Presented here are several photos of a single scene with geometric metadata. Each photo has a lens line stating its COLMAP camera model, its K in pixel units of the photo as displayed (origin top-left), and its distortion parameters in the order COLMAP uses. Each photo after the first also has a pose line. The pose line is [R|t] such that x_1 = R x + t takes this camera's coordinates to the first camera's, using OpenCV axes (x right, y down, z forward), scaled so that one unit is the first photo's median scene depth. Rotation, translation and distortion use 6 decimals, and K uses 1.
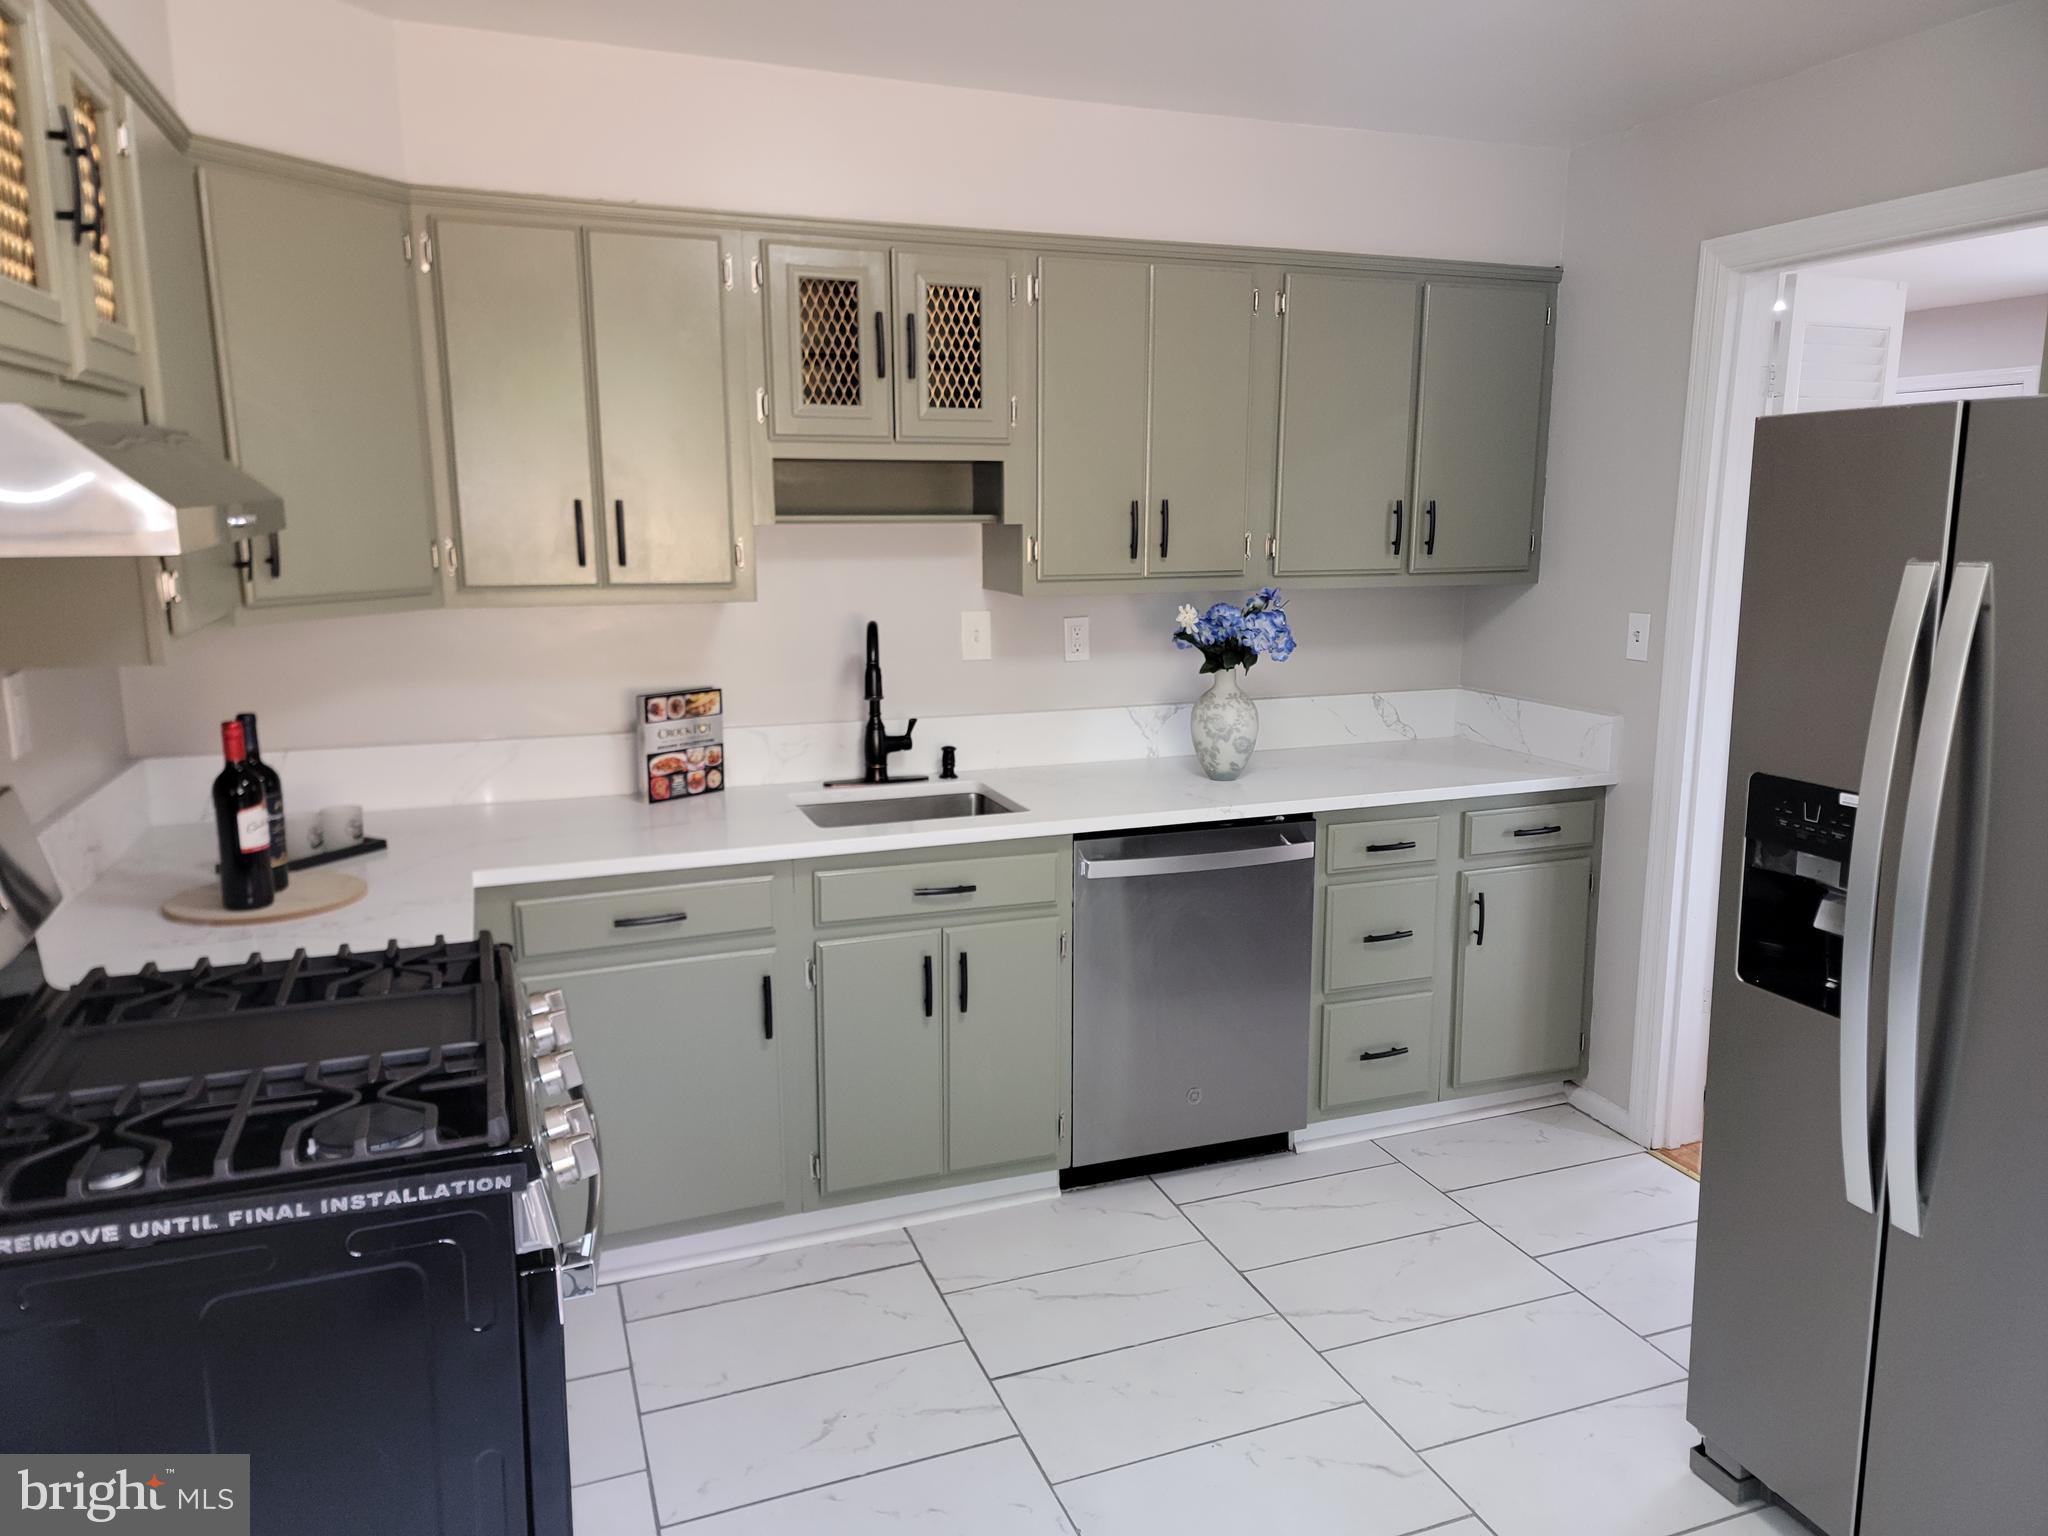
lens RADIAL K [[1430.2, 0, 1038.9], [0, 1430.2, 778.0], [0, 0, 1]] dist [0.102508, -0.098933]
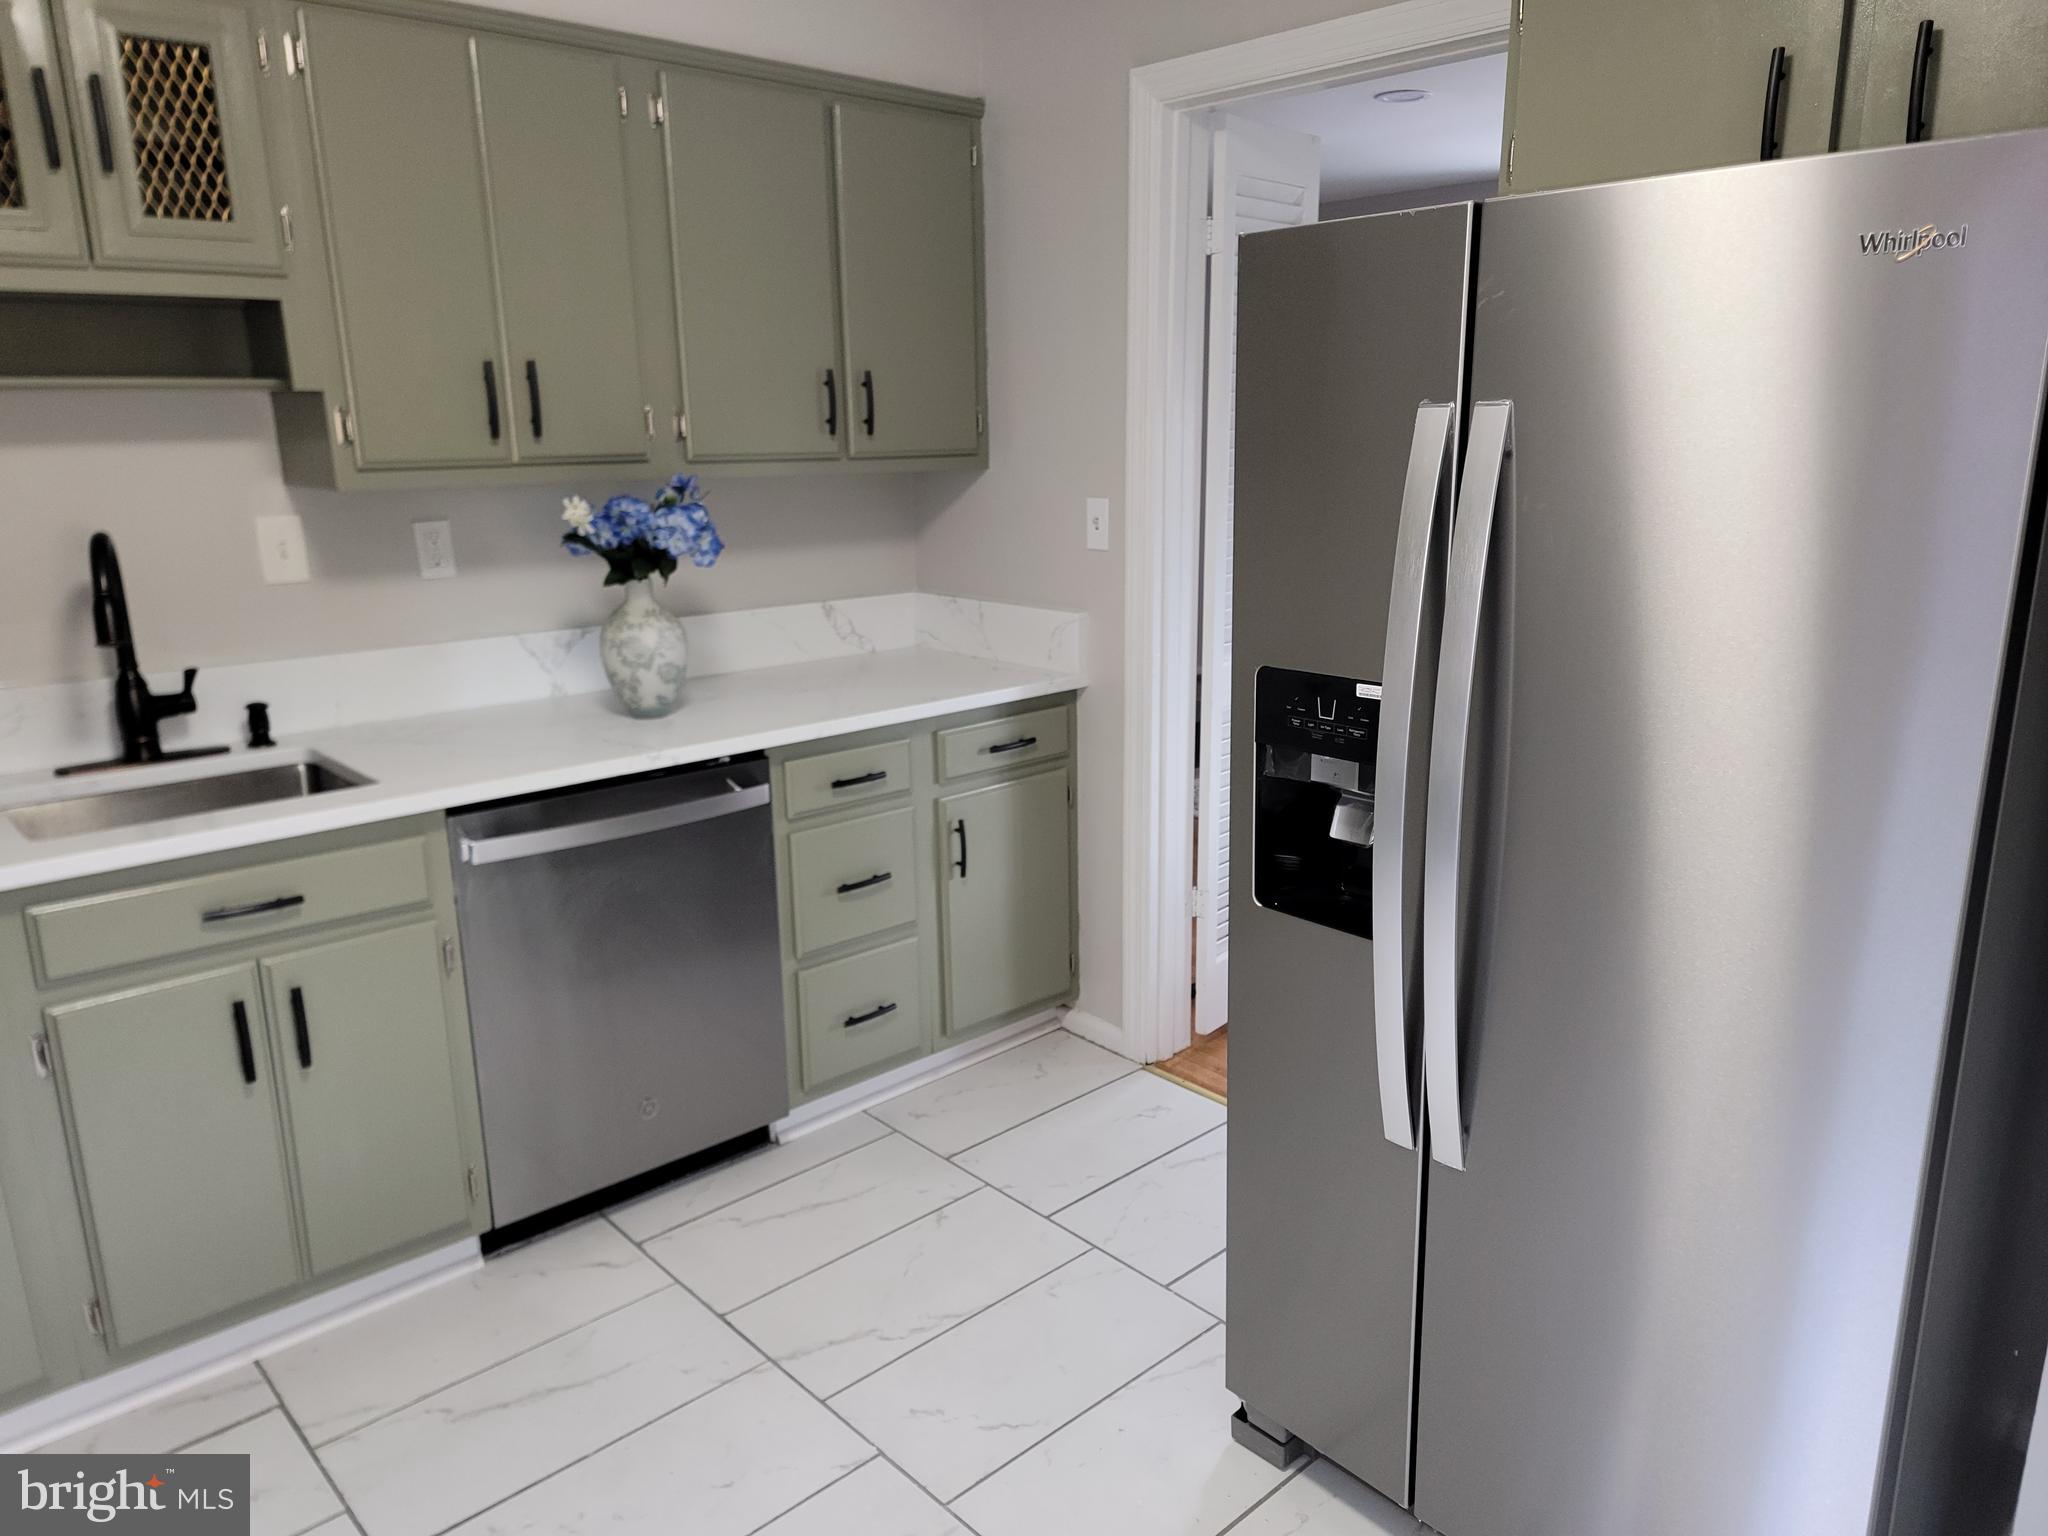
lens RADIAL K [[1430.2, 0, 1038.9], [0, 1430.2, 778.0], [0, 0, 1]] dist [0.102508, -0.098933]
pose [[0.928694, -0.100070, 0.357091, 0.039934], [0.079290, 0.994218, 0.072406, -0.006595], [-0.362272, -0.038930, 0.931259, 0.167785]]
